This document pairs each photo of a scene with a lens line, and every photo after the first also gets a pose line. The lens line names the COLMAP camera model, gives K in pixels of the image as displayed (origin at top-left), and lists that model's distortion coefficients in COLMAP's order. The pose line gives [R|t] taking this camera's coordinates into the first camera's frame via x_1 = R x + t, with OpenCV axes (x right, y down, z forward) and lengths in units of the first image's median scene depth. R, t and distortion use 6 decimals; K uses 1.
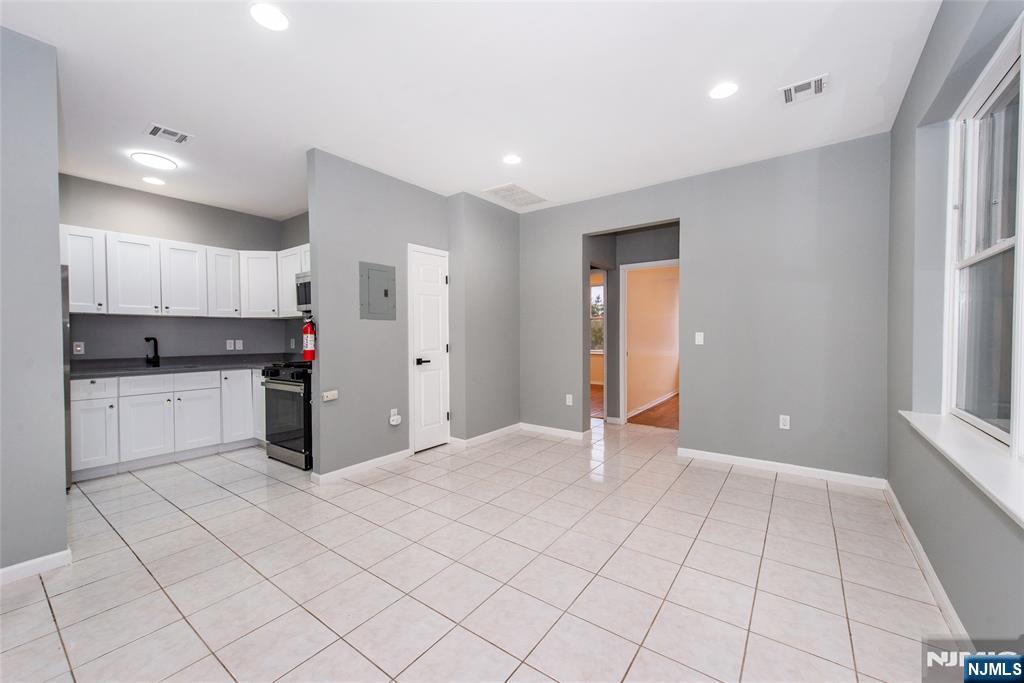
lens RADIAL K [[402.8, 0, 515.3], [0, 402.8, 343.2], [0, 0, 1]] dist [0.002331, -0.000021]
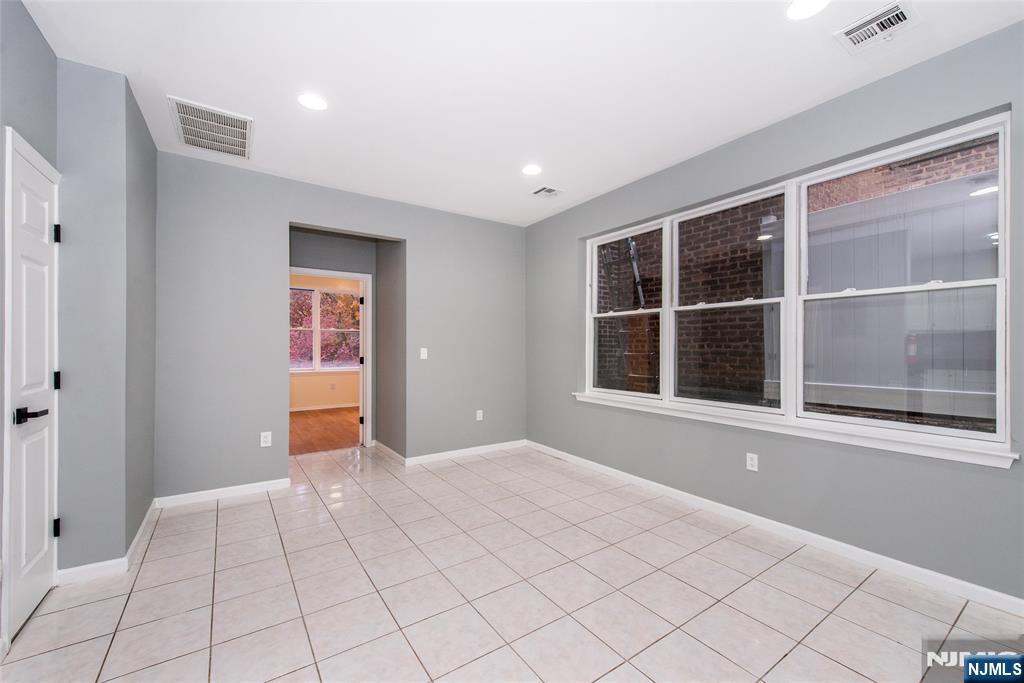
lens RADIAL K [[398.0, 0, 512.0], [0, 398.0, 341.5], [0, 0, 1]] dist [0.001750, 0.000003]
pose [[0.344676, 0.015133, 0.938600, -0.481448], [0.019552, 0.999537, -0.023296, -0.013138], [-0.938518, 0.026381, 0.344221, 0.393725]]
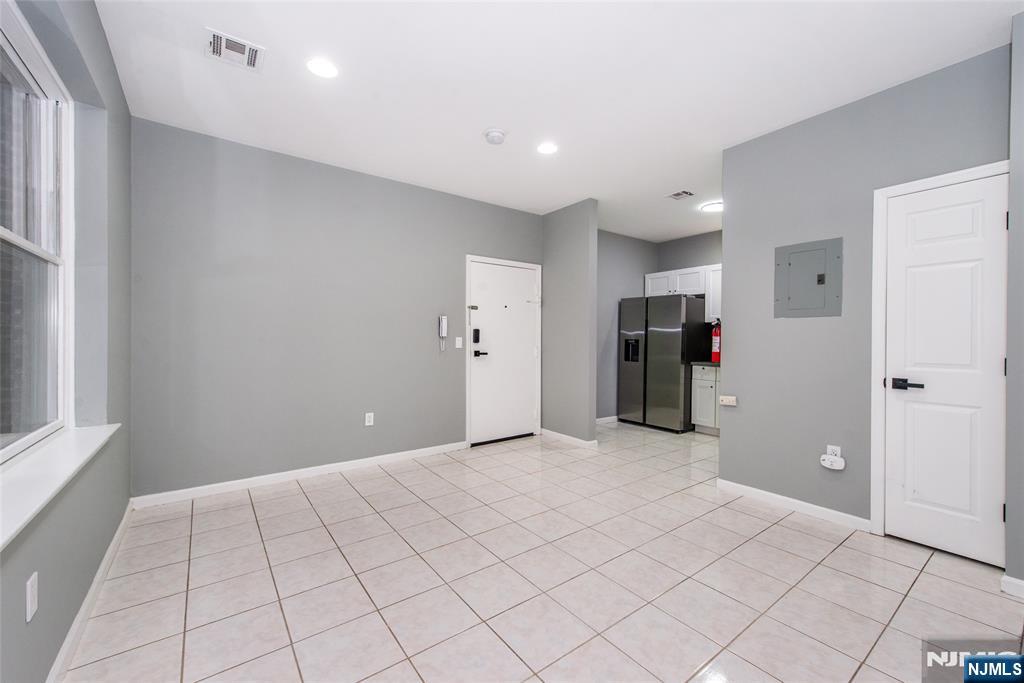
lens RADIAL K [[398.0, 0, 512.0], [0, 398.0, 341.5], [0, 0, 1]] dist [0.001750, 0.000003]
pose [[-0.294460, 0.012242, -0.955586, 0.504754], [-0.024558, 0.999491, 0.020372, -0.014017], [0.955348, 0.029466, -0.294009, 0.668212]]
